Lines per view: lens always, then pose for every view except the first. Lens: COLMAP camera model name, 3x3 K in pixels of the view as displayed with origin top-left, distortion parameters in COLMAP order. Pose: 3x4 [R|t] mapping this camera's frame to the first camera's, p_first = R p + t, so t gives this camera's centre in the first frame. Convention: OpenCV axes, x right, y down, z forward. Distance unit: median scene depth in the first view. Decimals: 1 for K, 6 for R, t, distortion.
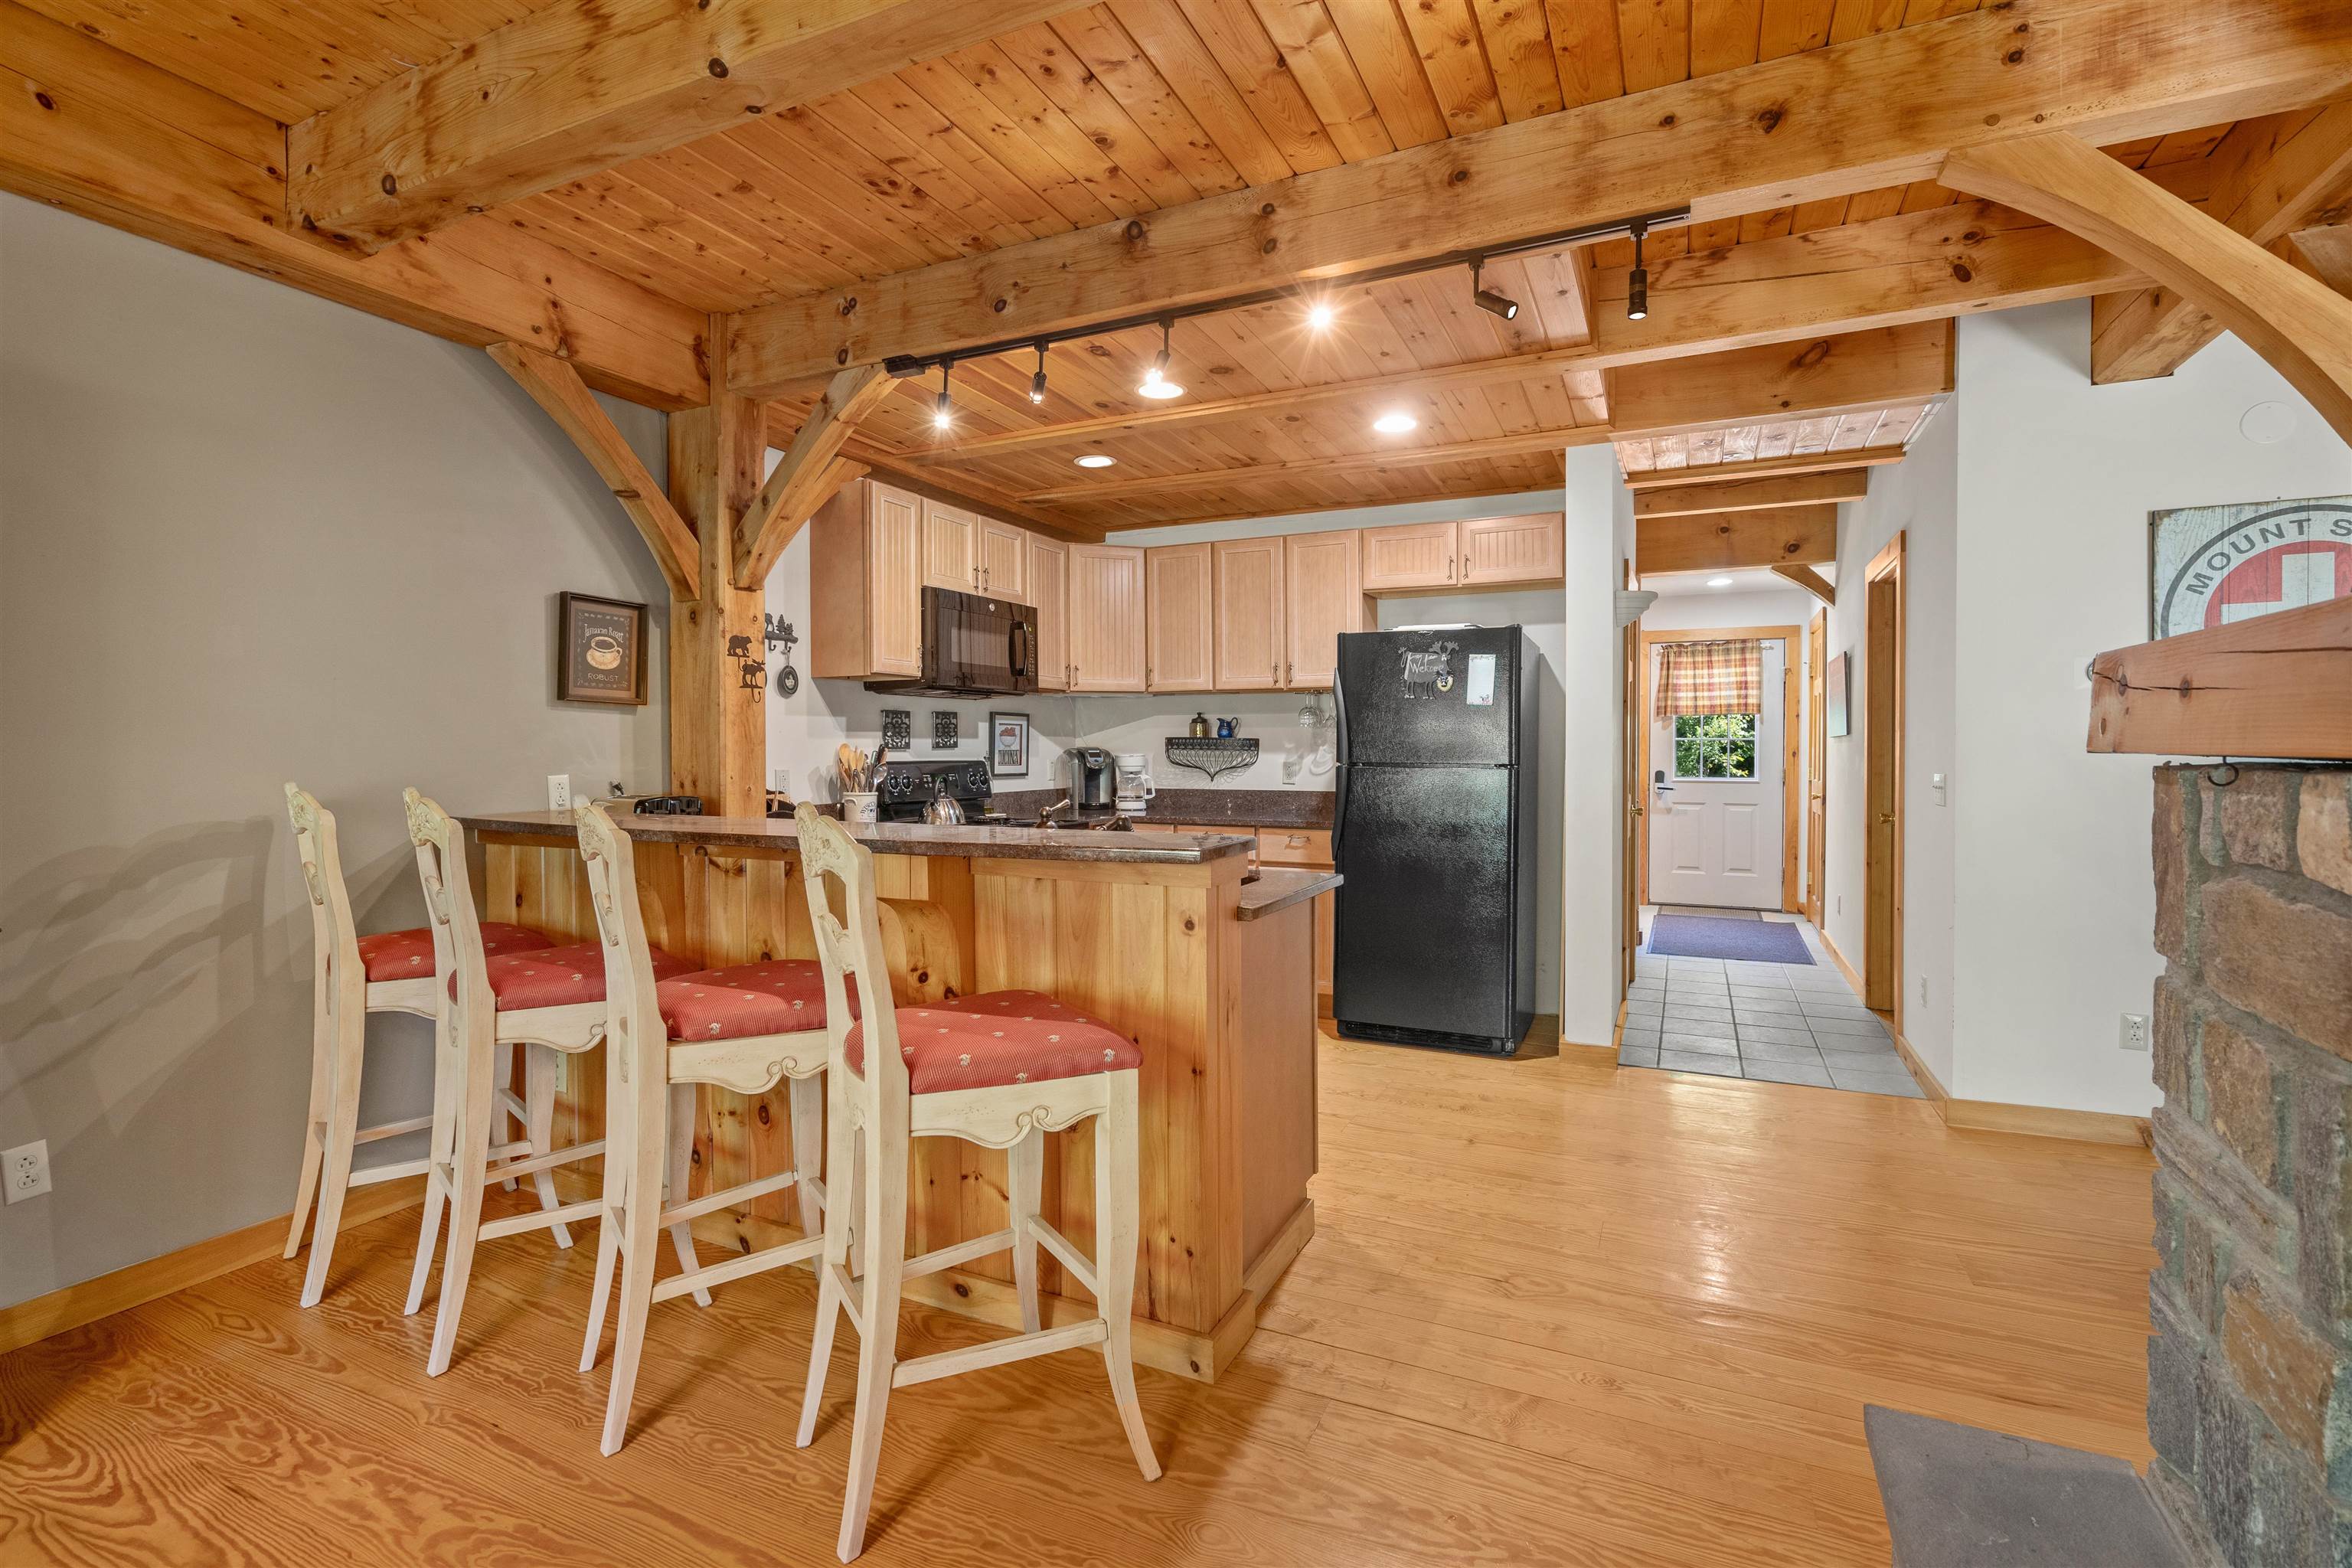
lens RADIAL K [[1074.4, 0, 1145.1], [0, 1074.4, 762.0], [0, 0, 1]] dist [0.000436, 0.000312]
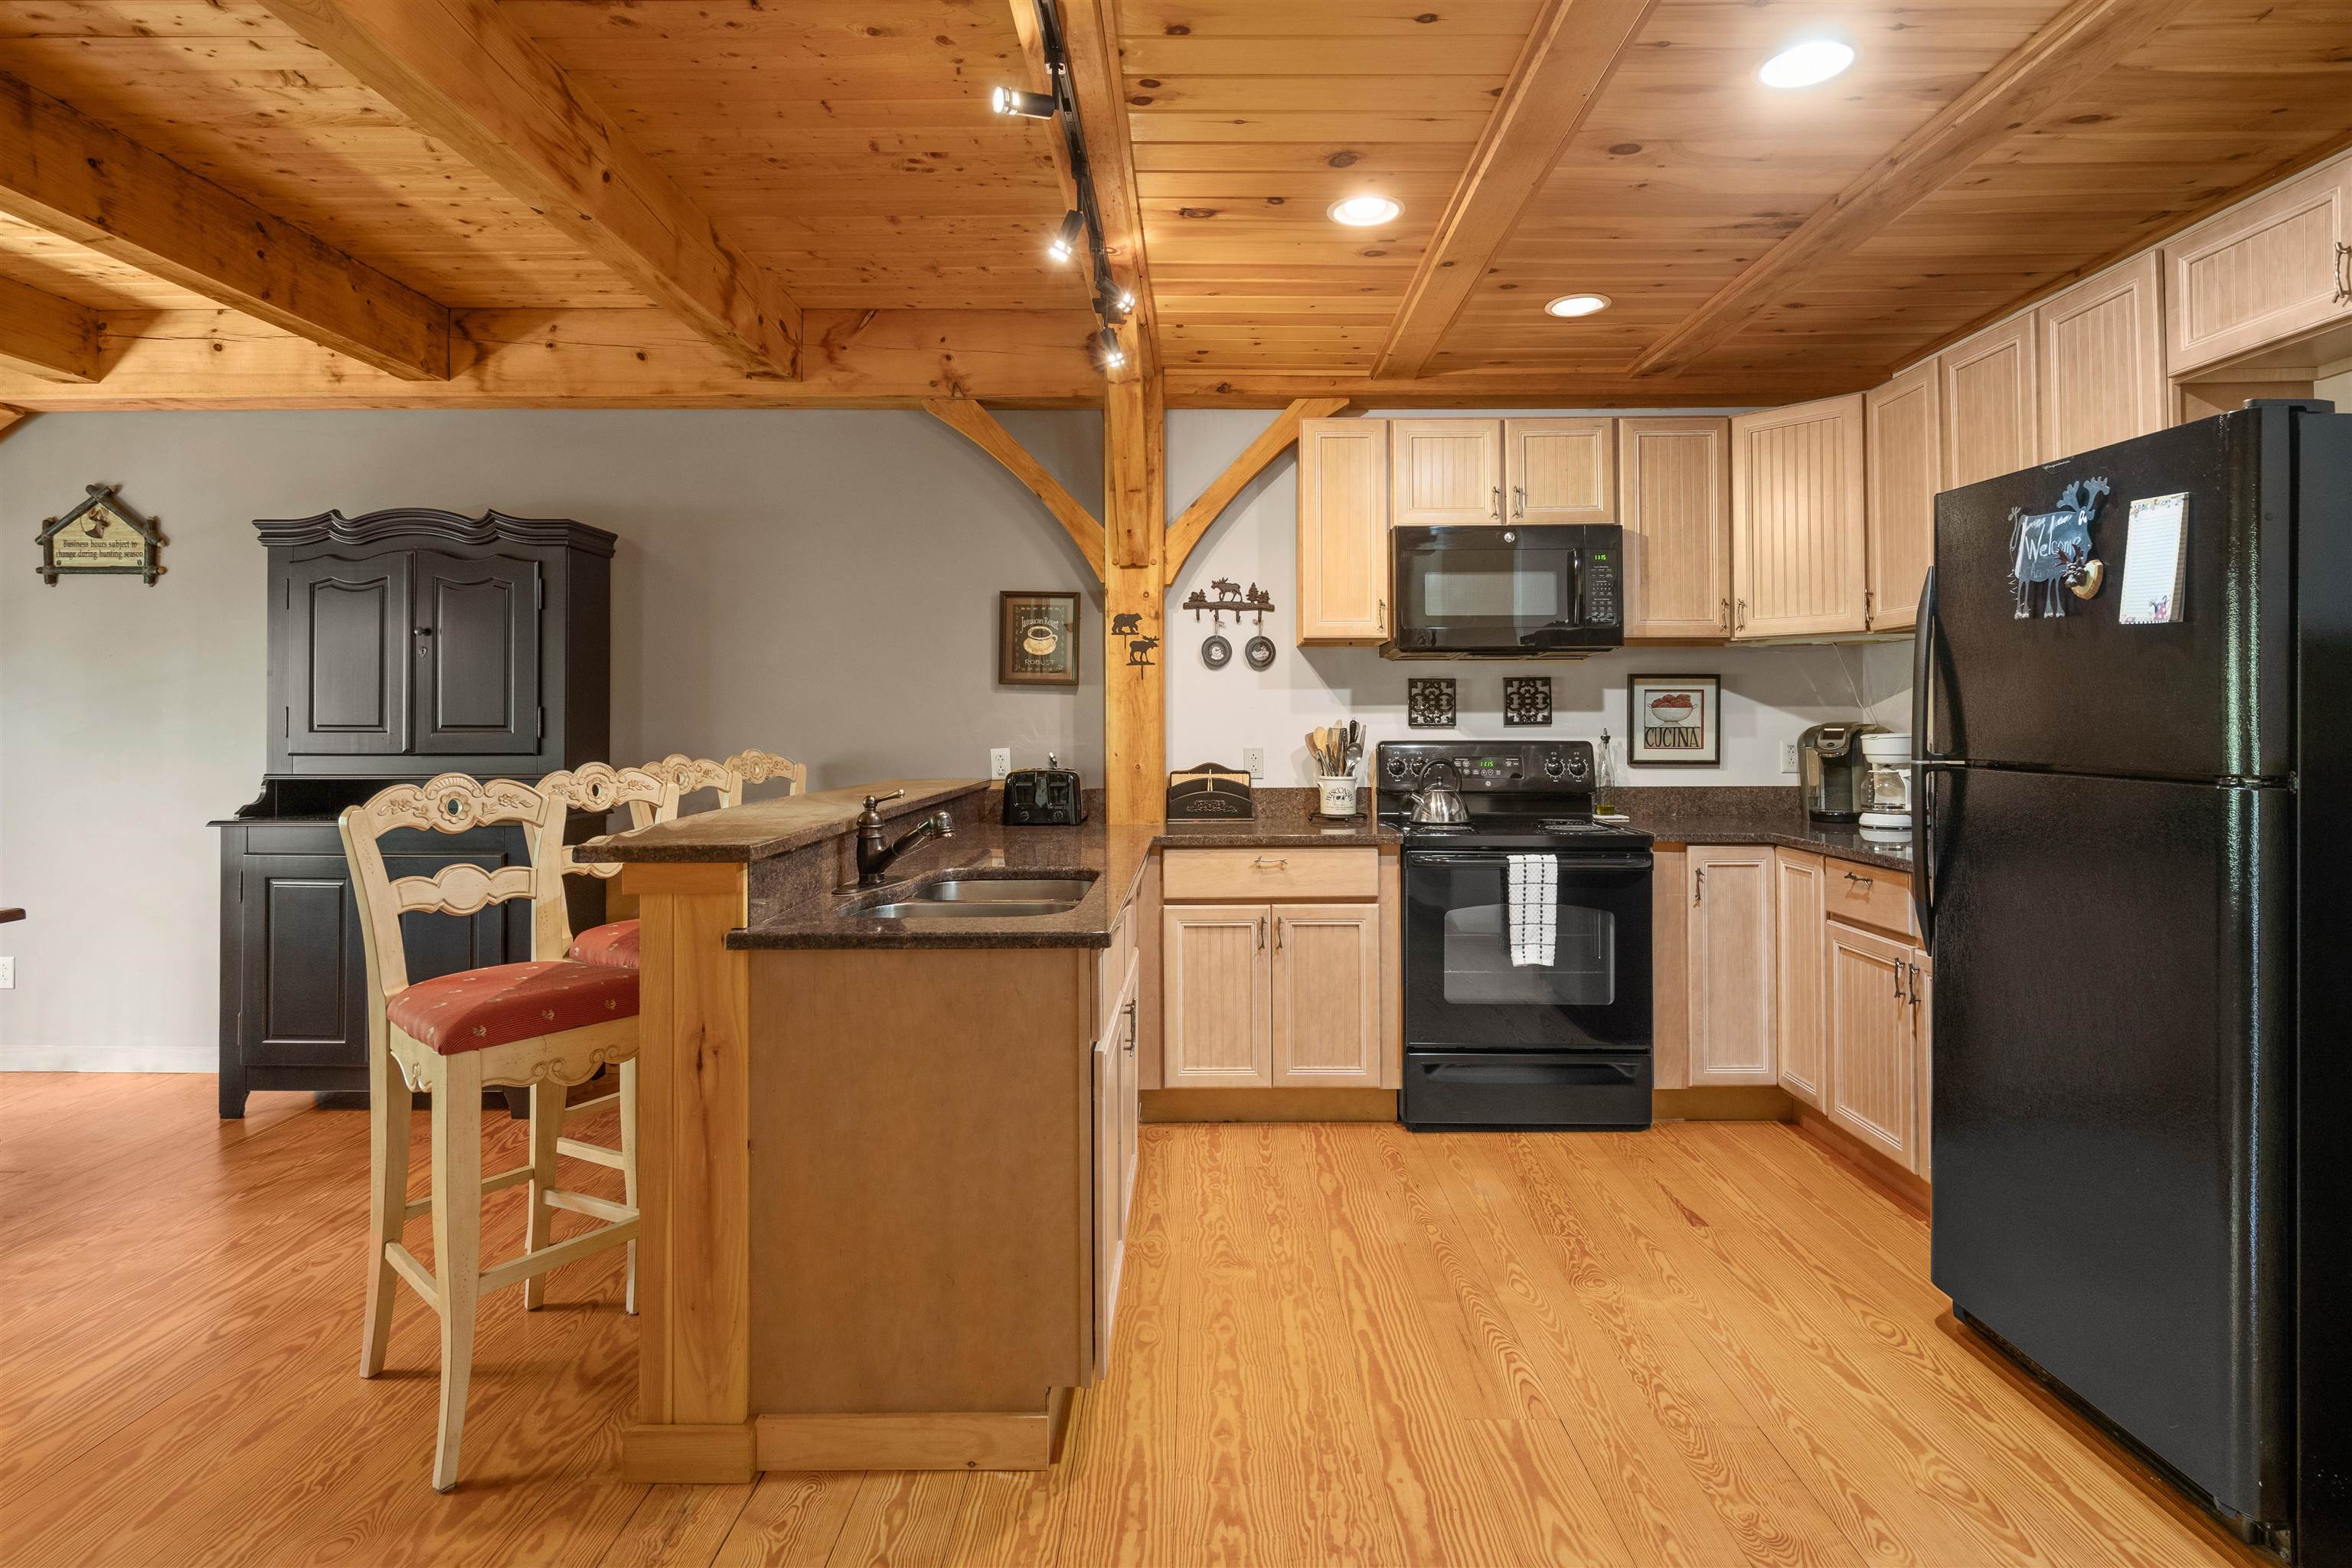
lens RADIAL K [[1180.1, 0, 1193.7], [0, 1180.1, 702.3], [0, 0, 1]] dist [0.001713, 0.000184]
pose [[0.442698, -0.013597, -0.896568, 0.484914], [-0.010454, 0.999739, -0.020323, -0.009527], [0.896610, 0.018370, 0.442440, 0.428857]]
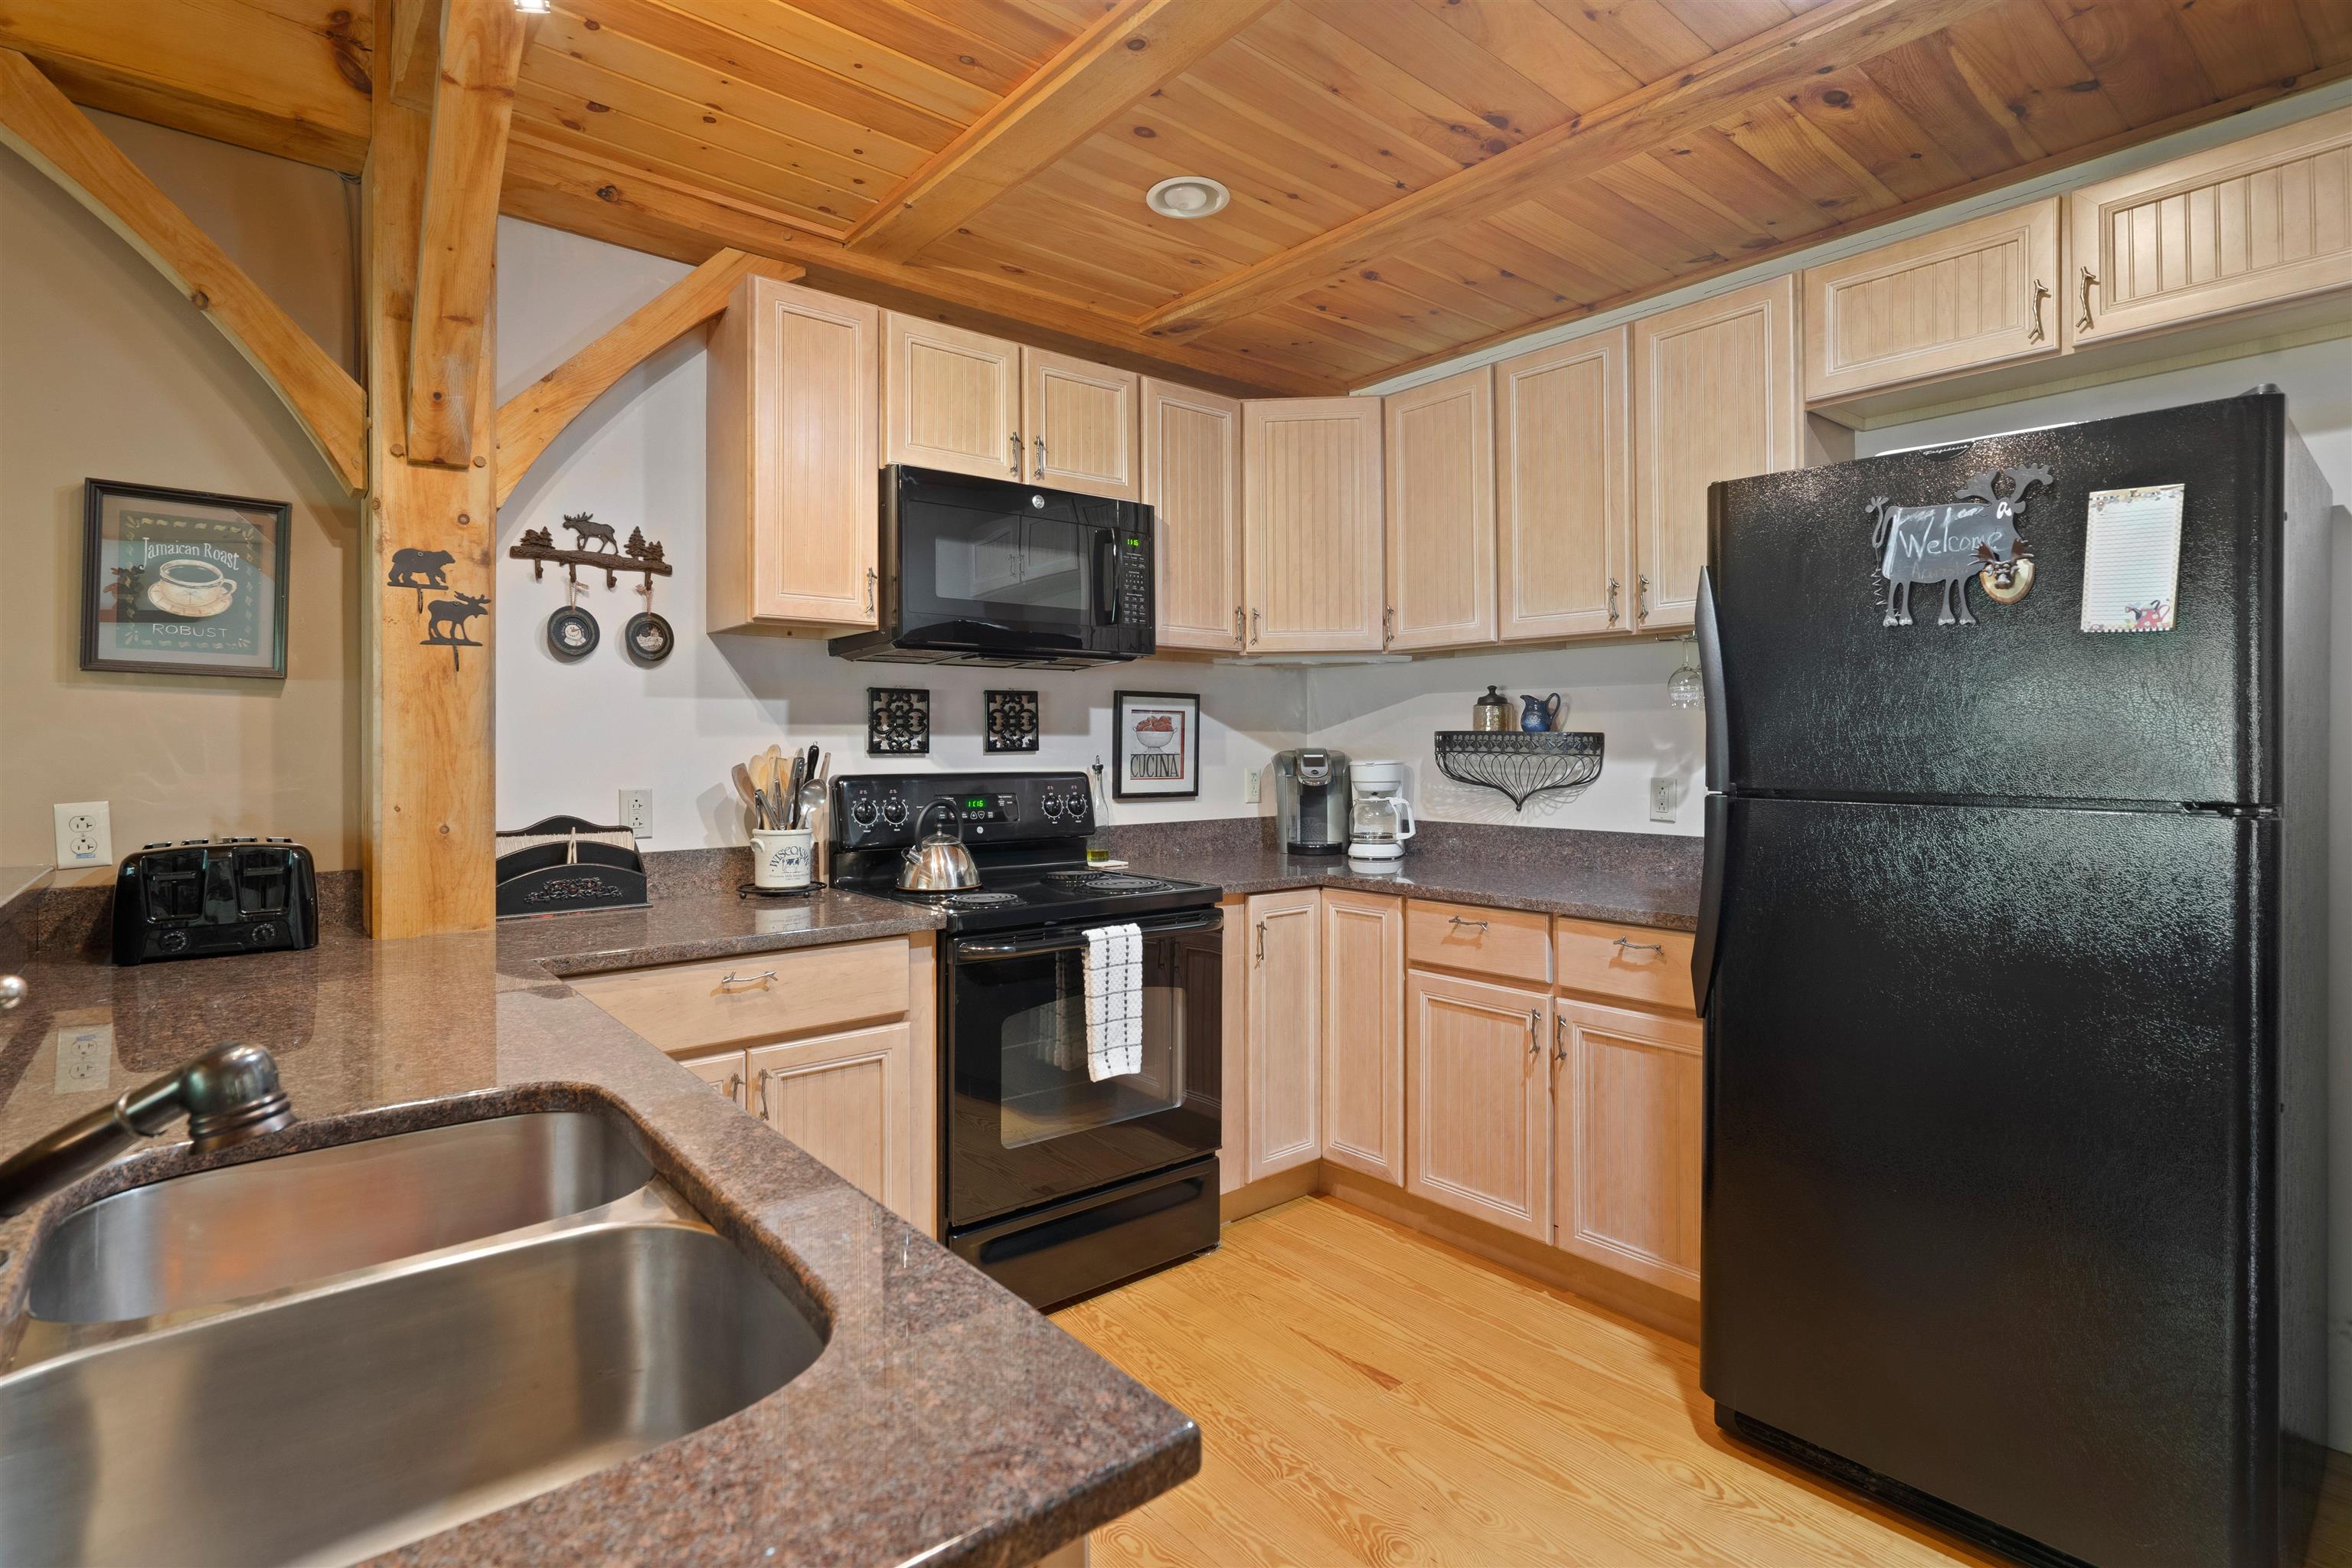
lens RADIAL K [[1137.0, 0, 1156.6], [0, 1137.0, 738.8], [0, 0, 1]] dist [-0.000898, 0.000902]
pose [[0.913286, -0.003864, -0.407302, 0.153073], [-0.004284, 0.999809, -0.019090, -0.008512], [0.407297, 0.019179, 0.913094, 0.471072]]
